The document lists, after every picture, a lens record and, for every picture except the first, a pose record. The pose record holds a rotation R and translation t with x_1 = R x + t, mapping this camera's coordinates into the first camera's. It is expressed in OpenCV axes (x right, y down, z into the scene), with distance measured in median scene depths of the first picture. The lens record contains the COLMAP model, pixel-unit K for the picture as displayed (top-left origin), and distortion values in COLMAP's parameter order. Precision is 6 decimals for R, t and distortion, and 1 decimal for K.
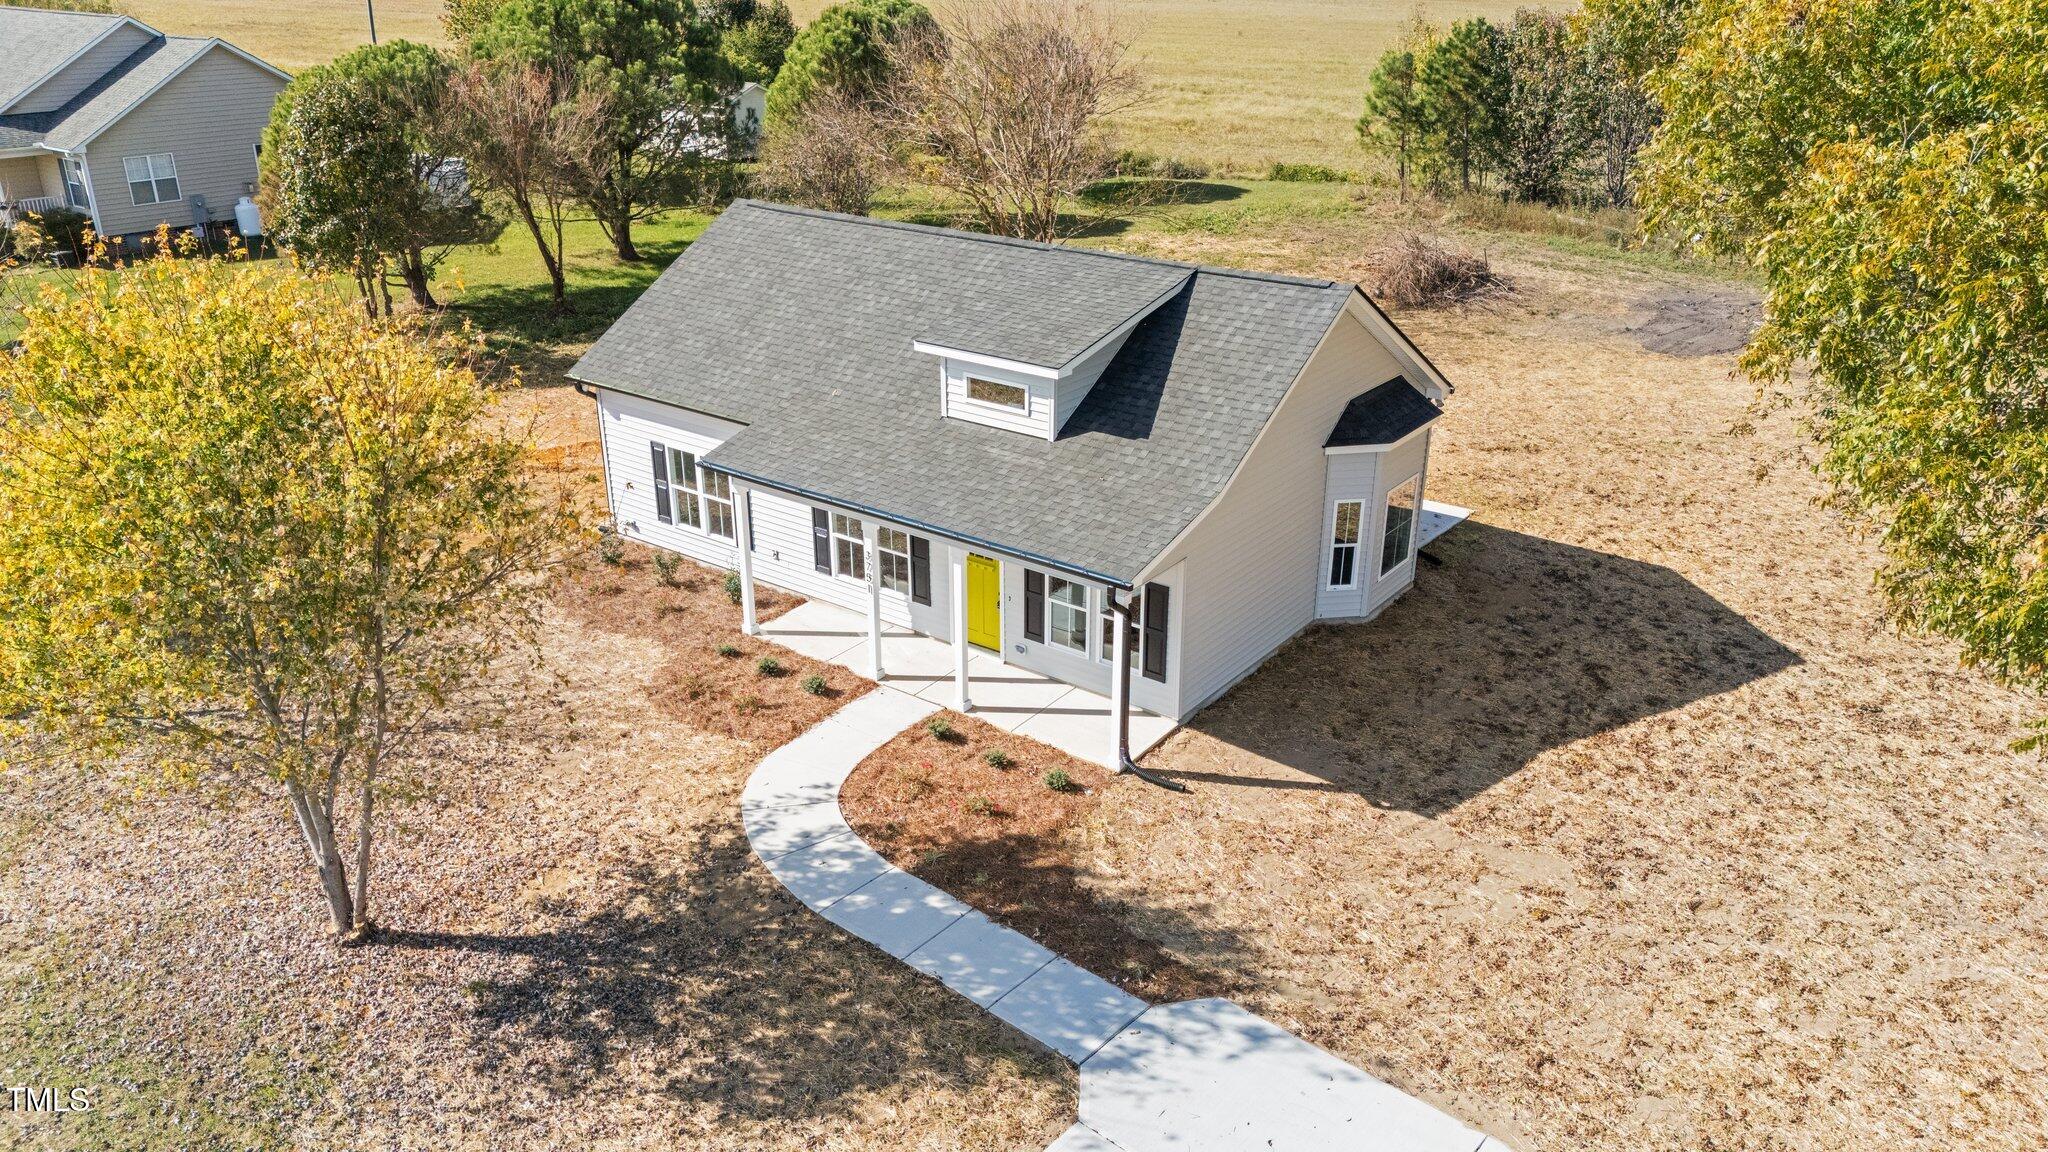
lens RADIAL K [[1536.8, 0, 1019.3], [0, 1536.8, 575.6], [0, 0, 1]] dist [-0.007997, -0.001893]
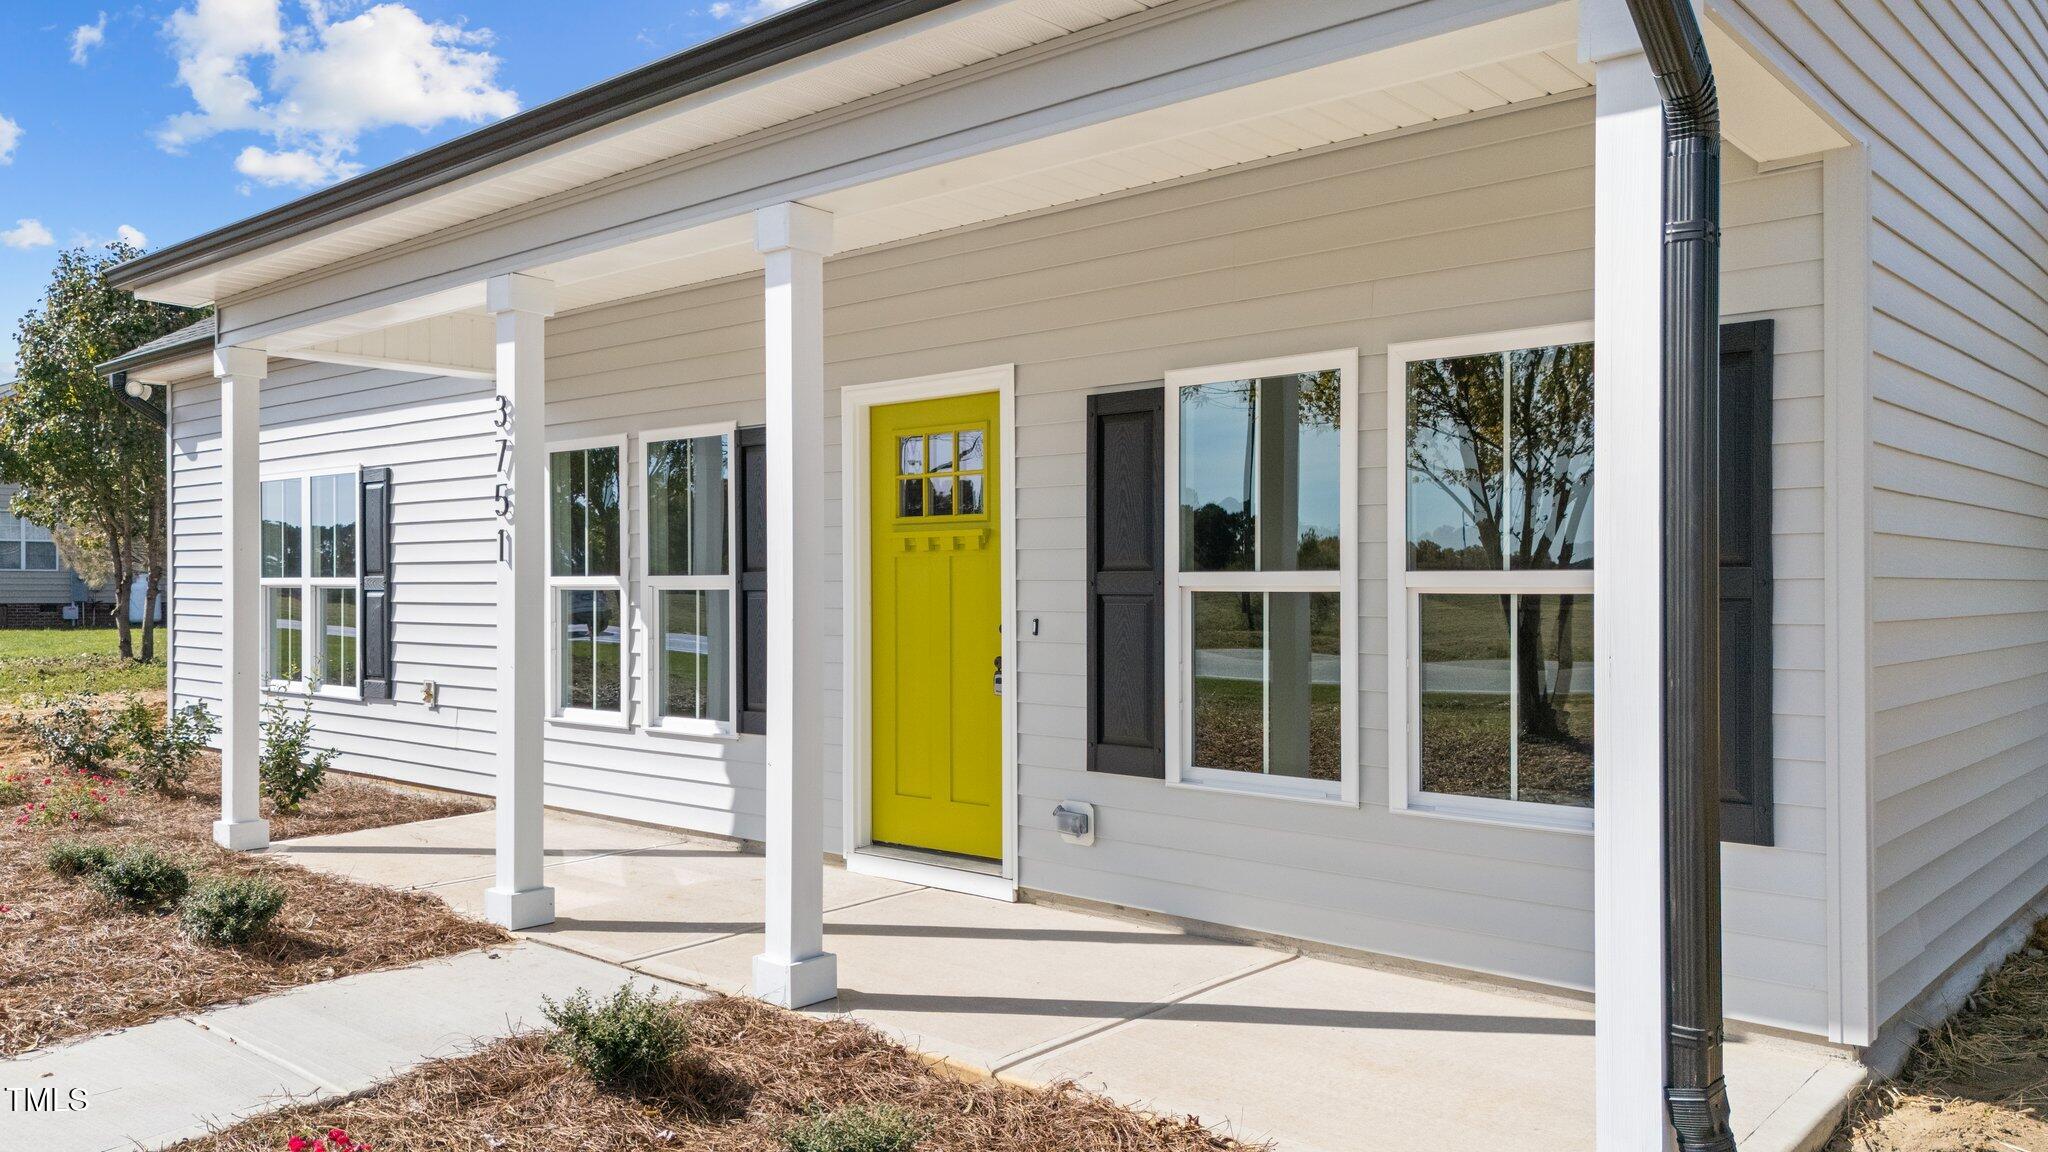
lens RADIAL K [[1536.8, 0, 1027.3], [0, 1536.8, 578.9], [0, 0, 1]] dist [-0.007997, -0.001893]
pose [[0.996625, -0.000464, -0.082087, 0.014341], [-0.032467, 0.916215, -0.399369, 0.115030], [0.075395, 0.400687, 0.913108, 0.757093]]
